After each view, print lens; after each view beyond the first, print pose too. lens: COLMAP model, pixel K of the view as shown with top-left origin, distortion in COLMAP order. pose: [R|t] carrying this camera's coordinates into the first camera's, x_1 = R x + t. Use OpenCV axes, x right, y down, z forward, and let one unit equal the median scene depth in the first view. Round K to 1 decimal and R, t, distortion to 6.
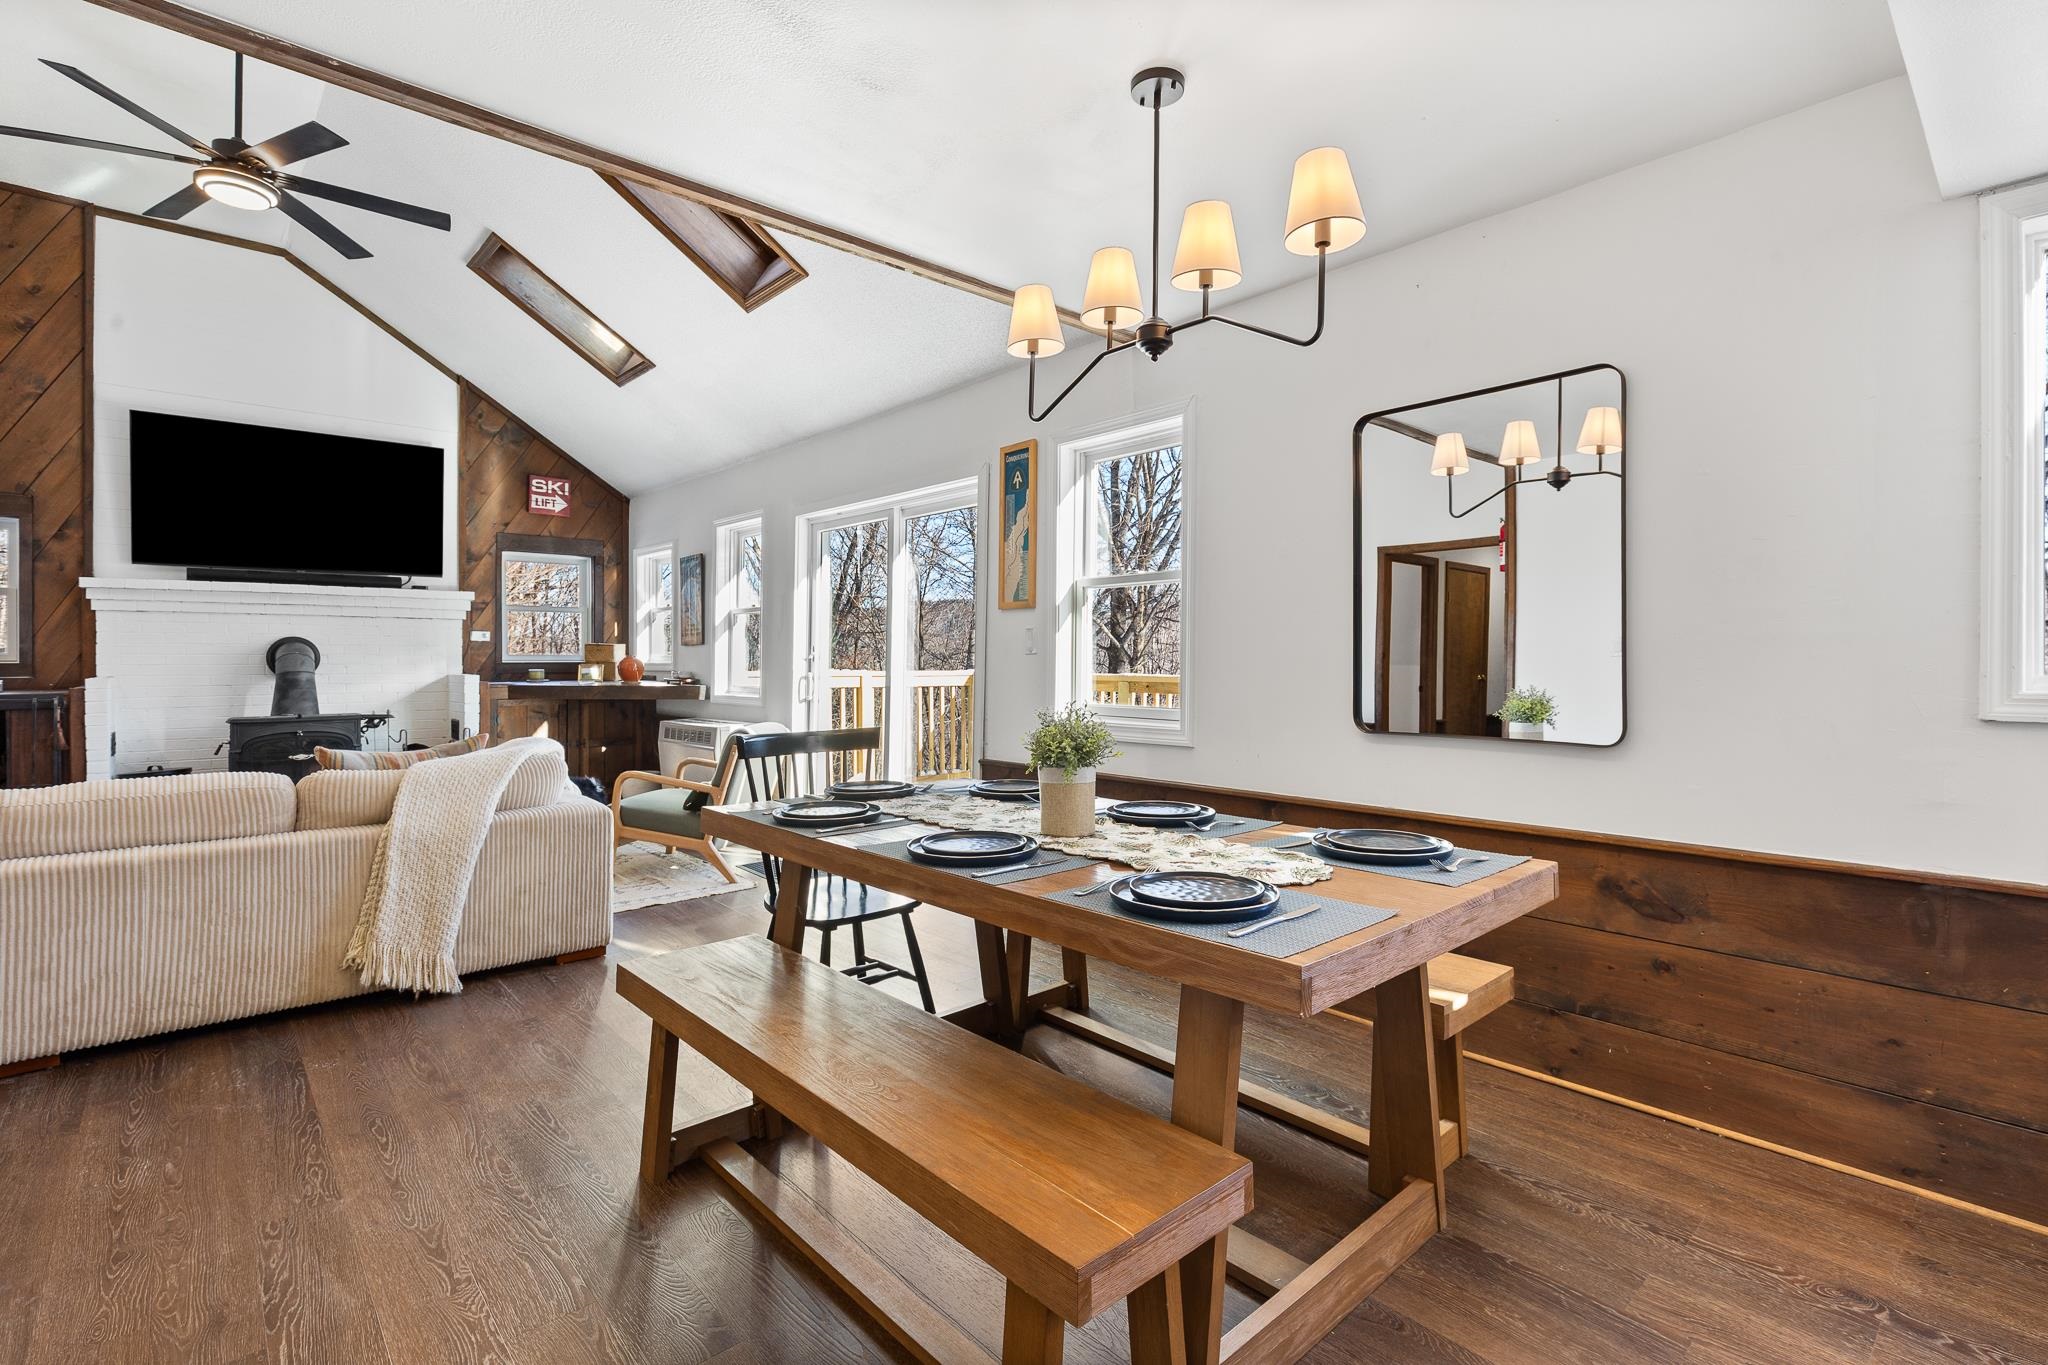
lens RADIAL K [[934.7, 0, 1024.7], [0, 934.7, 661.9], [0, 0, 1]] dist [0.002908, 0.000152]
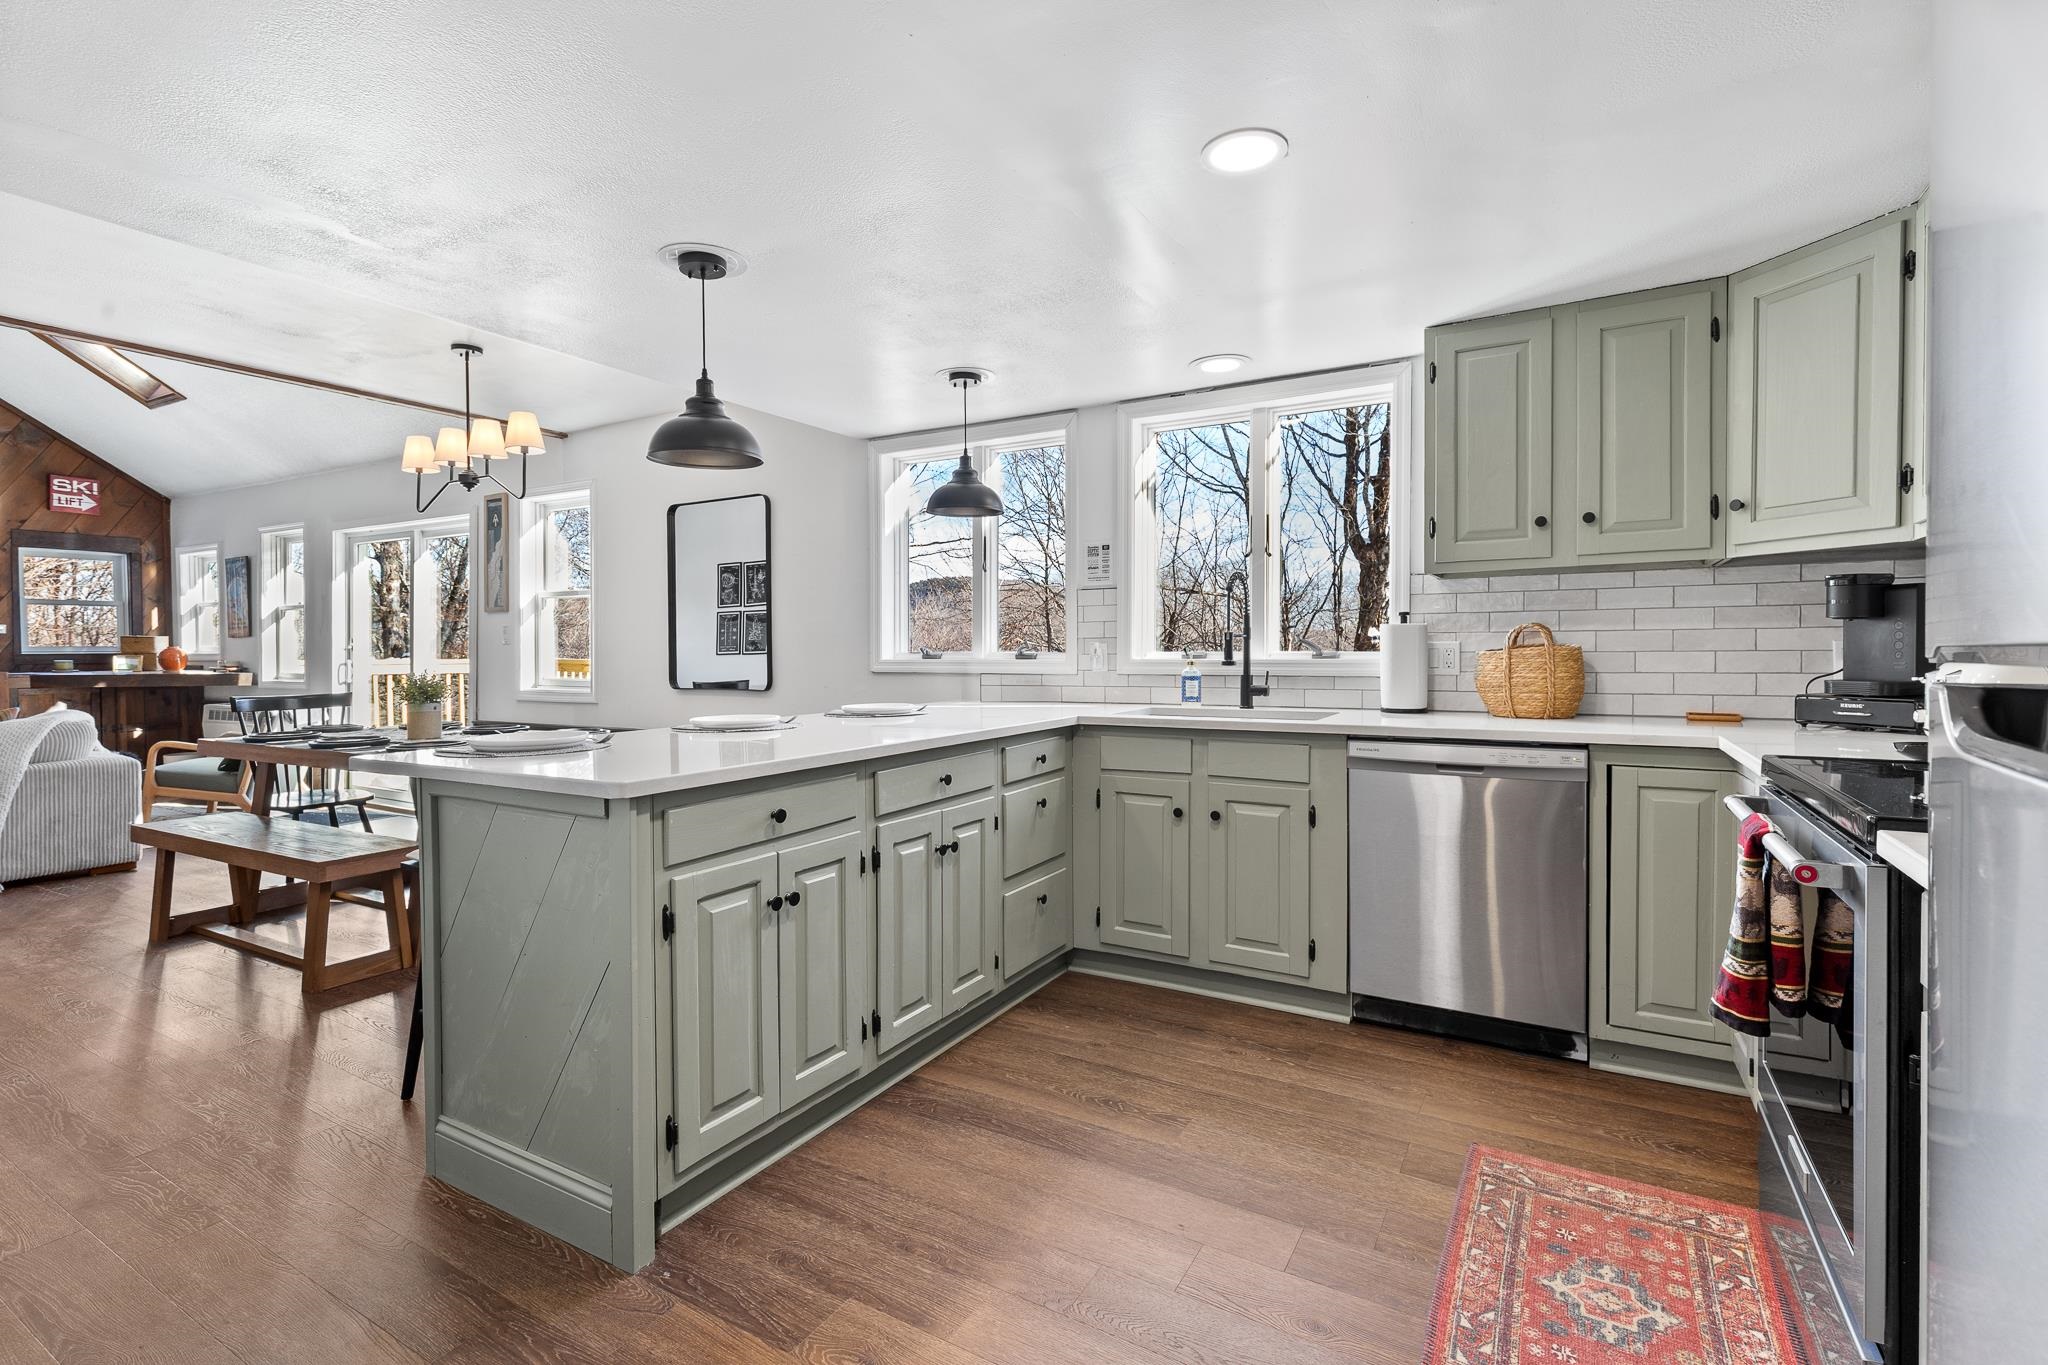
lens RADIAL K [[940.5, 0, 1022.1], [0, 940.5, 668.4], [0, 0, 1]] dist [0.004167, -0.000573]
pose [[0.951078, -0.011756, 0.308728, 0.226148], [0.006232, 0.999803, 0.018870, 0.005035], [-0.308889, -0.016023, 0.950963, -0.441158]]
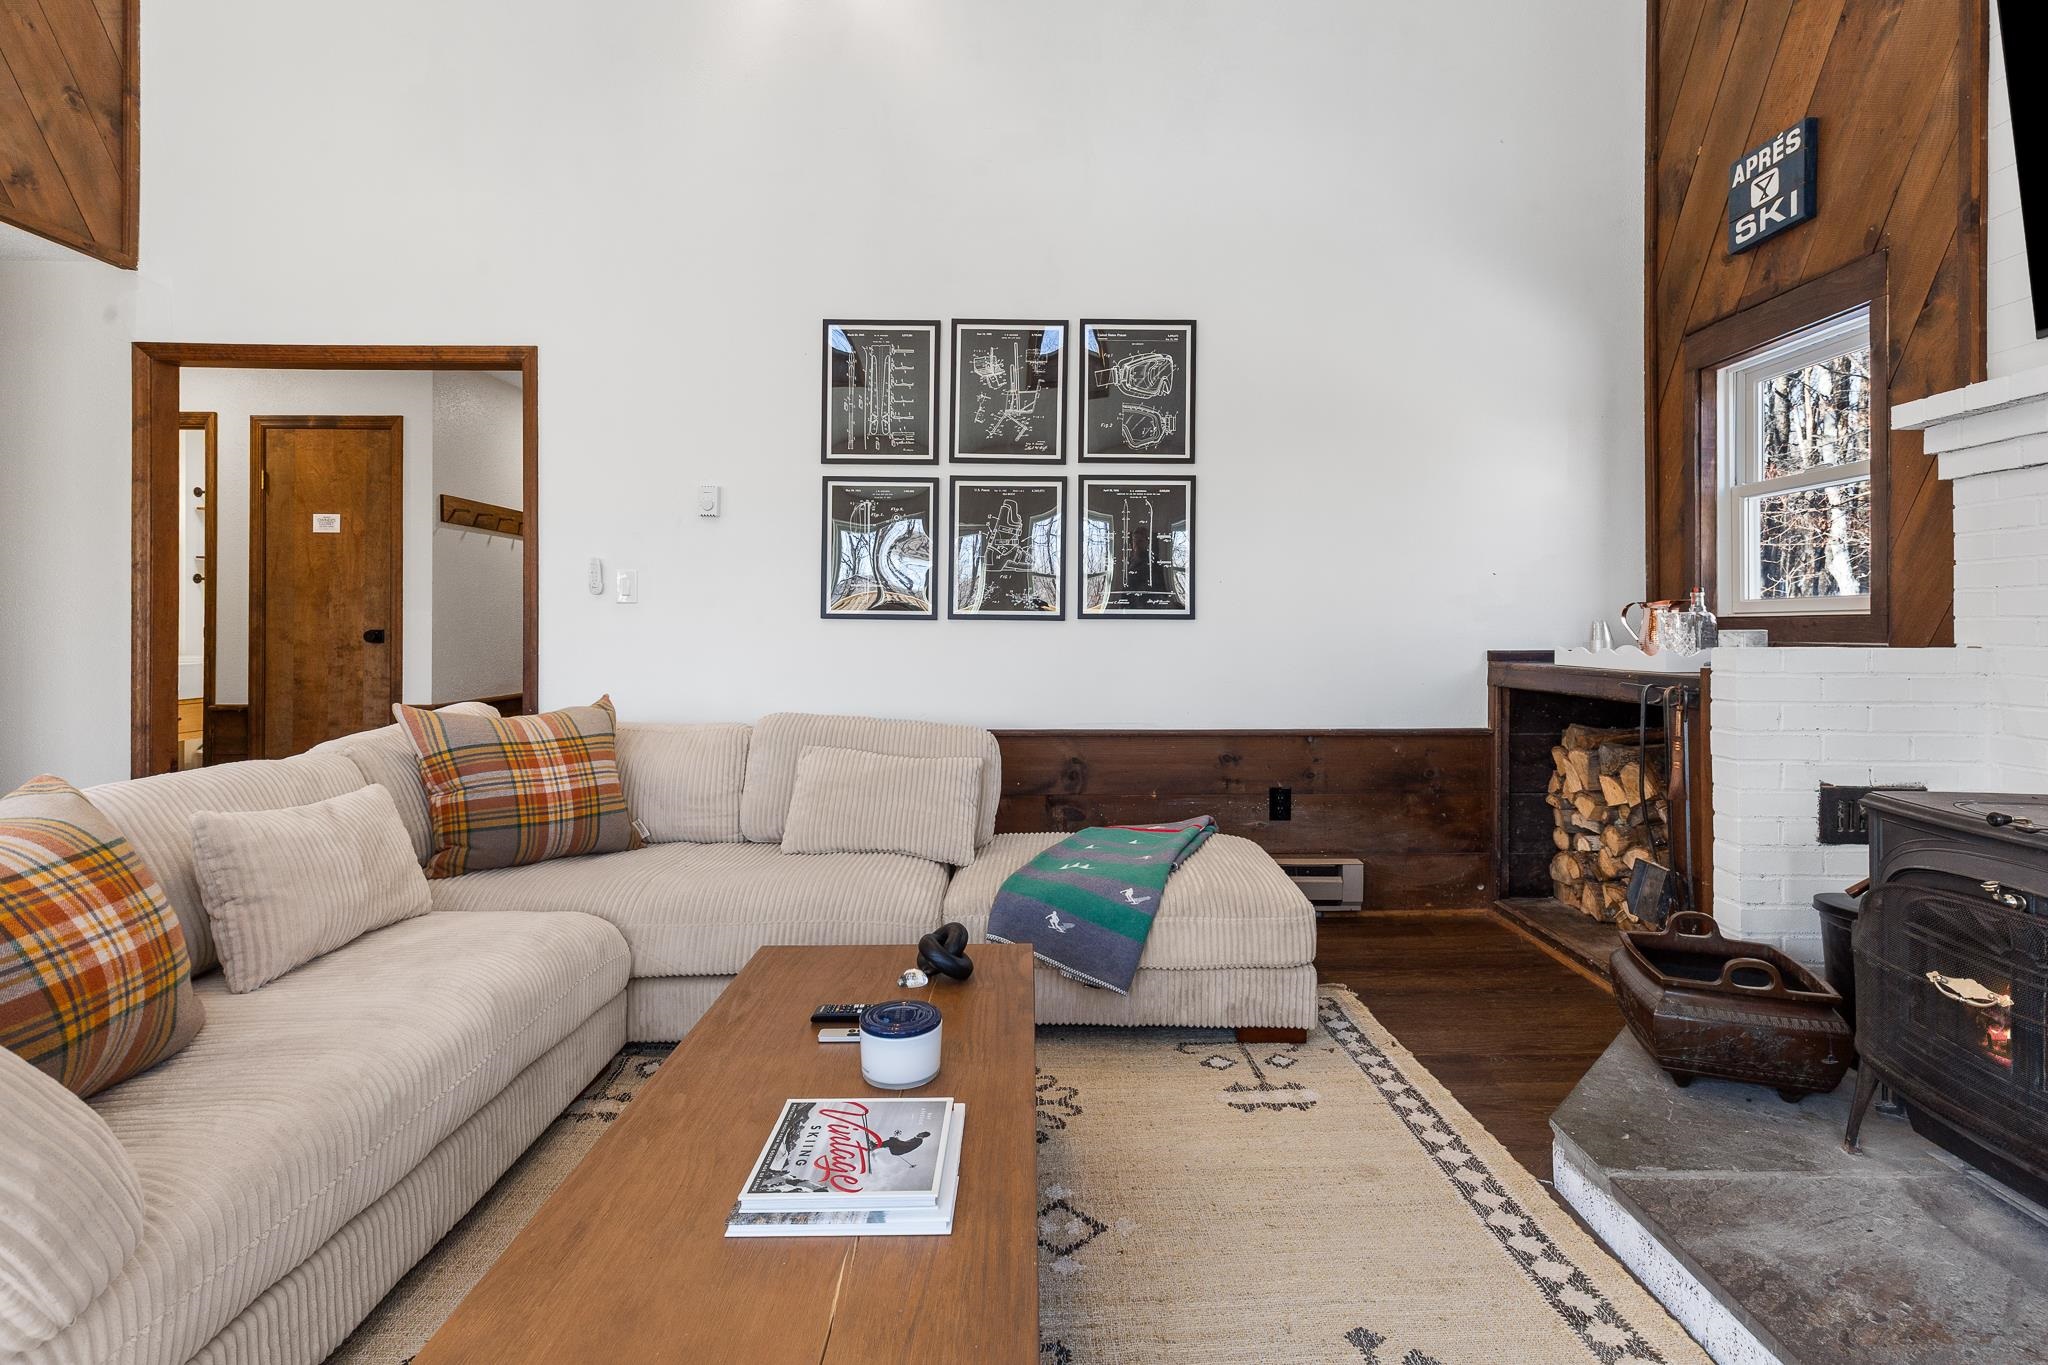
lens RADIAL K [[938.9, 0, 1031.1], [0, 938.9, 617.0], [0, 0, 1]] dist [0.002457, -0.000126]
pose [[-0.656250, -0.007768, -0.754504, -0.430570], [-0.003955, 0.999969, -0.006855, 0.007997], [0.754533, -0.001515, -0.656260, 0.966642]]
